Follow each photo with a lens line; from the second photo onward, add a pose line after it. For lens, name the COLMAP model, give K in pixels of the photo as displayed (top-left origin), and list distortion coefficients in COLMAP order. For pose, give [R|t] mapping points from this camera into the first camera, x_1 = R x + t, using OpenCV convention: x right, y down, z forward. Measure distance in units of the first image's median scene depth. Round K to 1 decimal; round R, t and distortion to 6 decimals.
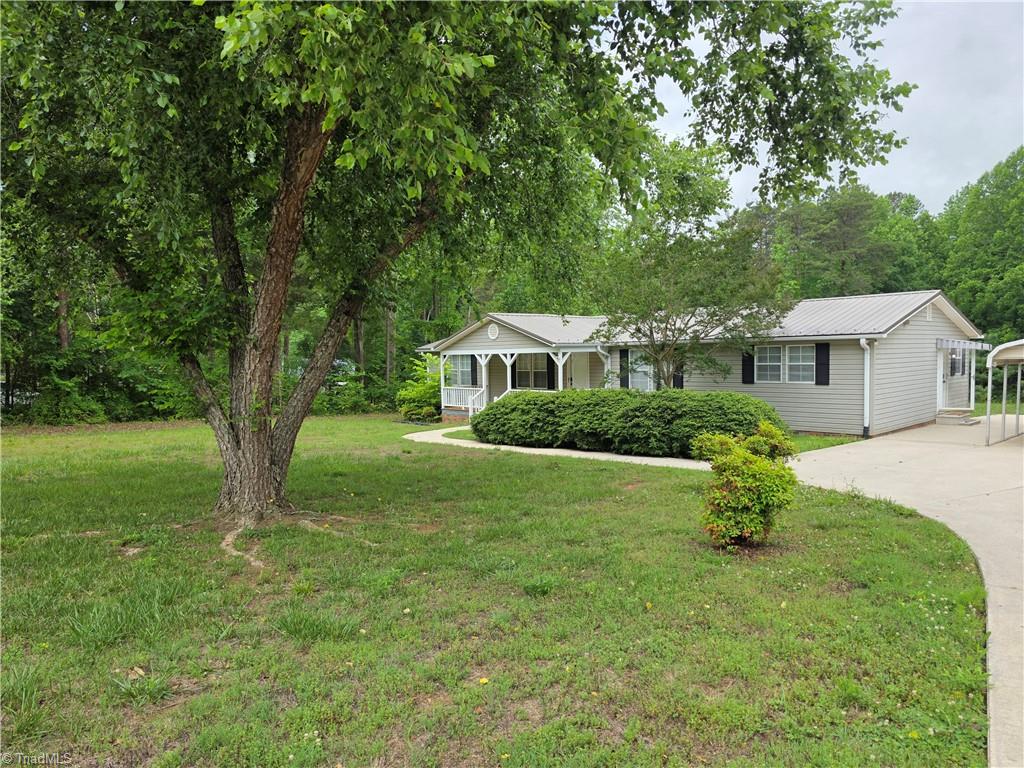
lens RADIAL K [[688.5, 0, 511.6], [0, 688.5, 388.7], [0, 0, 1]] dist [0.000692, -0.001697]
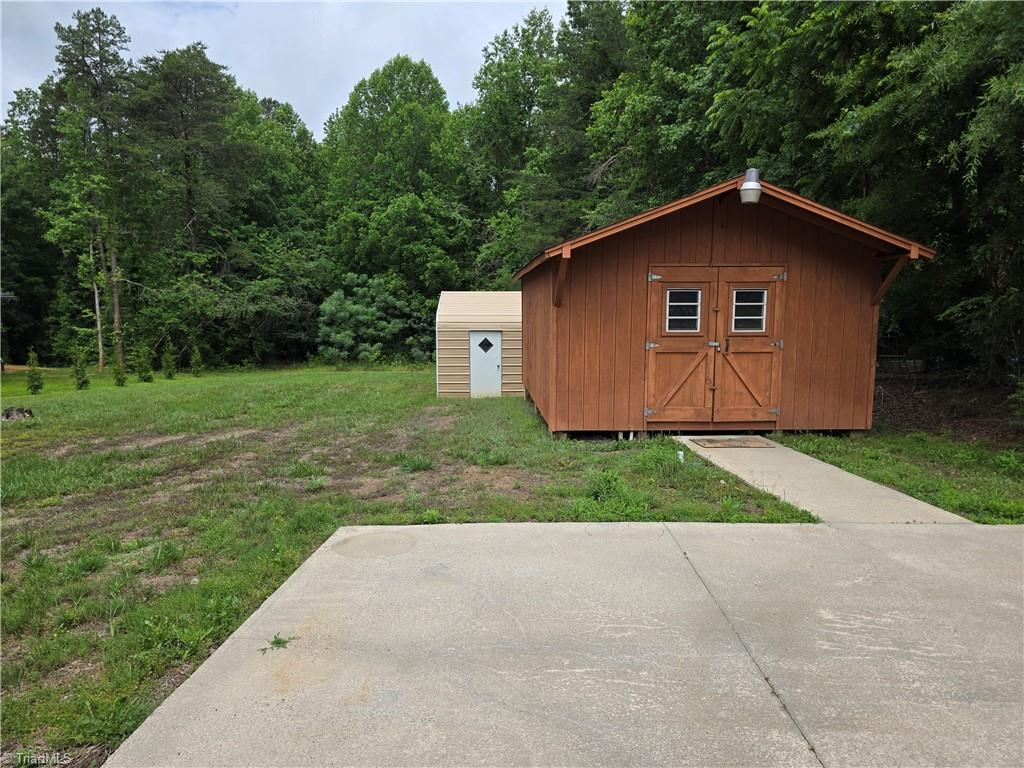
lens RADIAL K [[688.5, 0, 511.6], [0, 688.5, 388.7], [0, 0, 1]] dist [0.000692, -0.001697]
pose [[0.704947, -0.071224, 0.705675, 0.205168], [0.026525, 0.996897, 0.074119, -0.003768], [-0.708764, -0.033531, 0.704648, 0.279945]]
